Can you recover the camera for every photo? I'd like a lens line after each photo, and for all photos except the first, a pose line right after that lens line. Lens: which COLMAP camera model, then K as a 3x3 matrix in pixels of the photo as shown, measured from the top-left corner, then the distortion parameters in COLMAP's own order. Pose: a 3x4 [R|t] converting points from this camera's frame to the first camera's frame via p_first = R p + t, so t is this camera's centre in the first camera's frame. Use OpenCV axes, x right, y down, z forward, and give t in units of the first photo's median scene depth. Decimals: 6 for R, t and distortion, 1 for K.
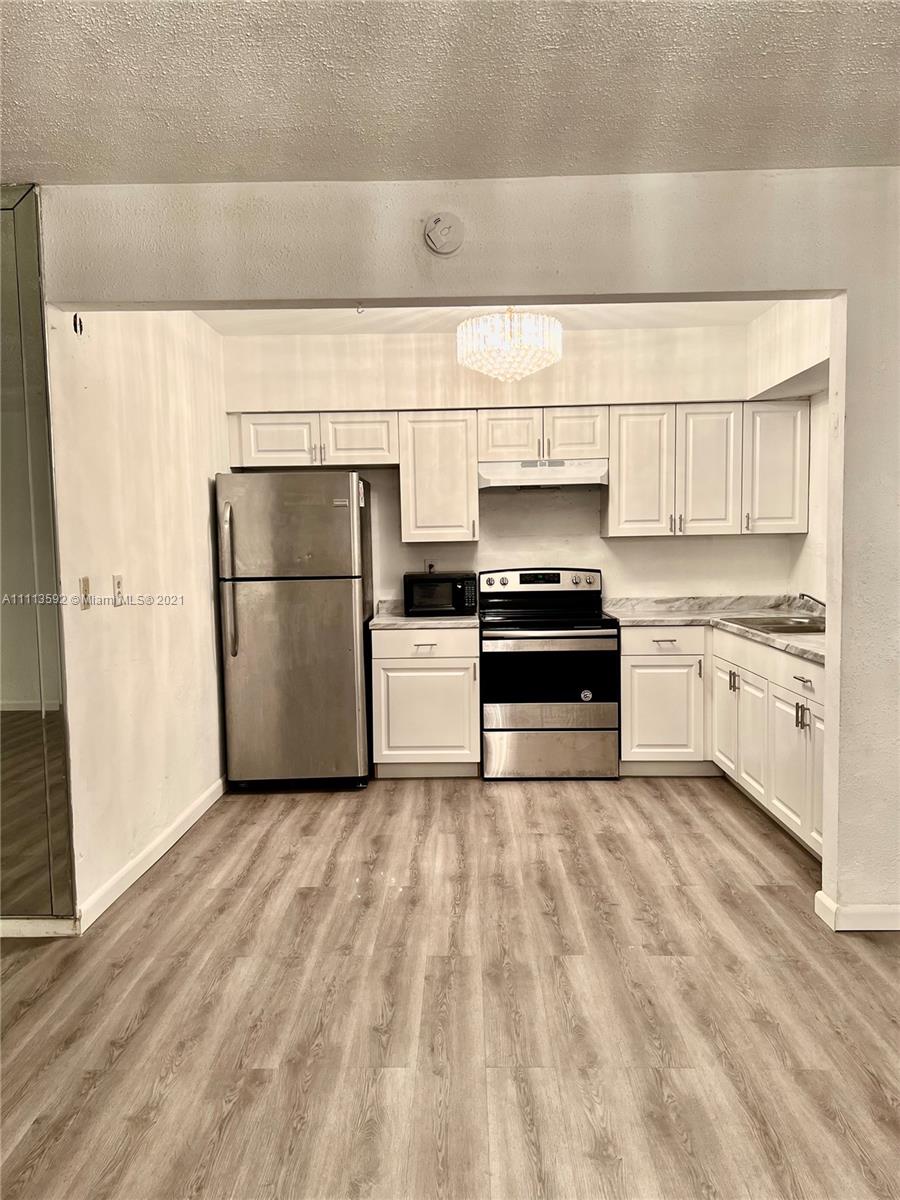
lens RADIAL K [[883.4, 0, 448.3], [0, 883.4, 612.4], [0, 0, 1]] dist [0.083263, -0.134423]
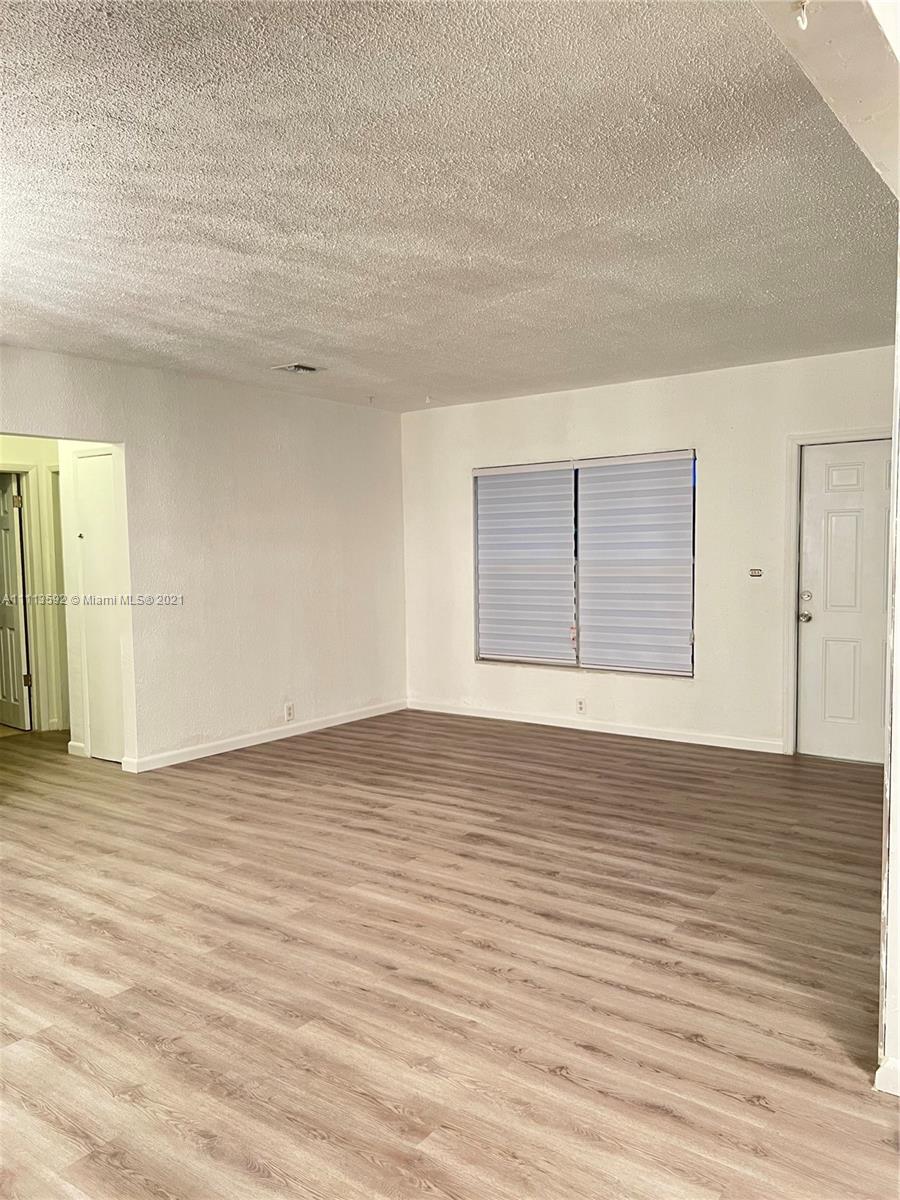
lens RADIAL K [[900.5, 0, 430.2], [0, 900.5, 596.4], [0, 0, 1]] dist [0.064077, -0.072736]
pose [[-0.586225, 0.076976, -0.806483, 0.300239], [-0.039118, 0.991625, 0.123081, -0.091355], [0.809203, 0.103701, -0.578305, 0.898100]]
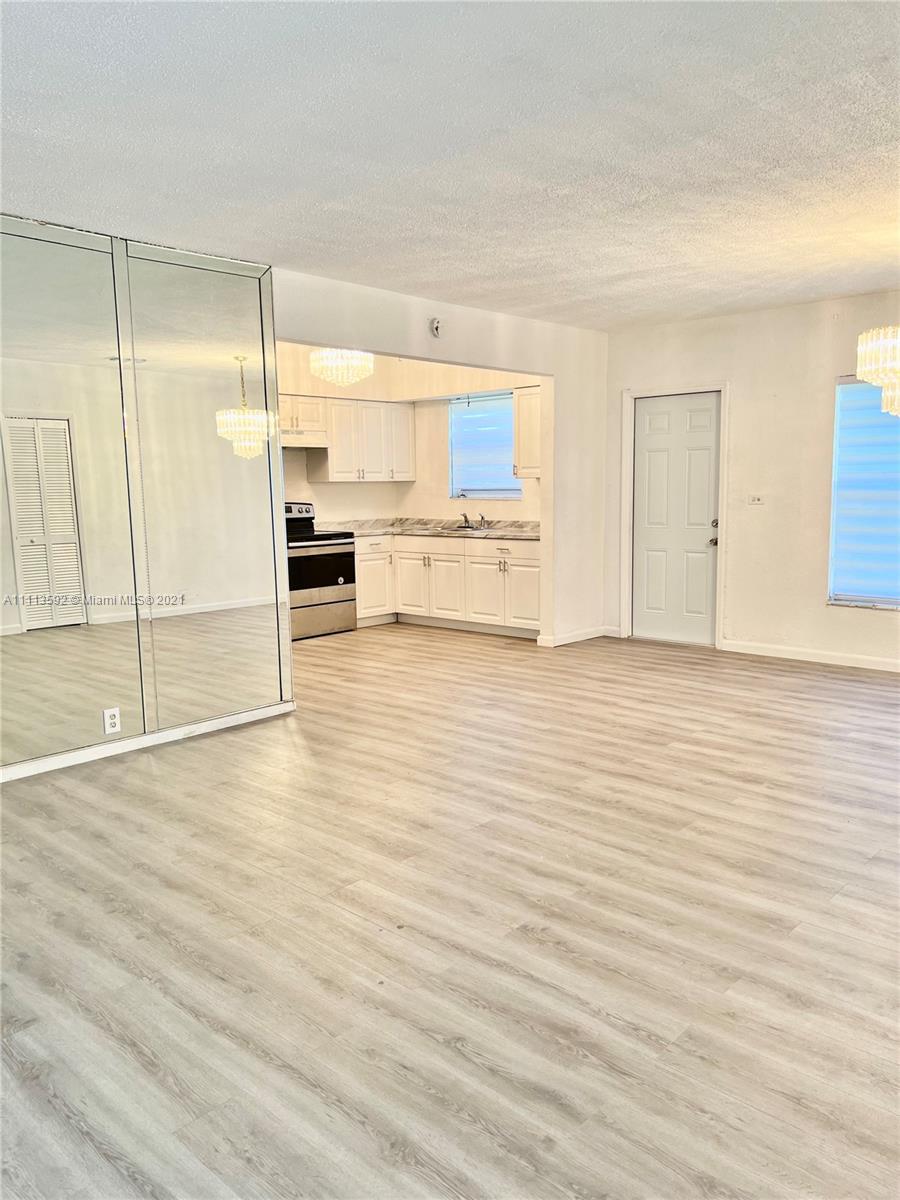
lens RADIAL K [[893.4, 0, 420.9], [0, 893.4, 623.3], [0, 0, 1]] dist [0.052808, -0.082779]
pose [[0.676975, -0.105939, 0.728342, -1.218454], [0.063152, 0.994298, 0.085925, 0.052923], [-0.733291, -0.012173, 0.679805, -0.282824]]
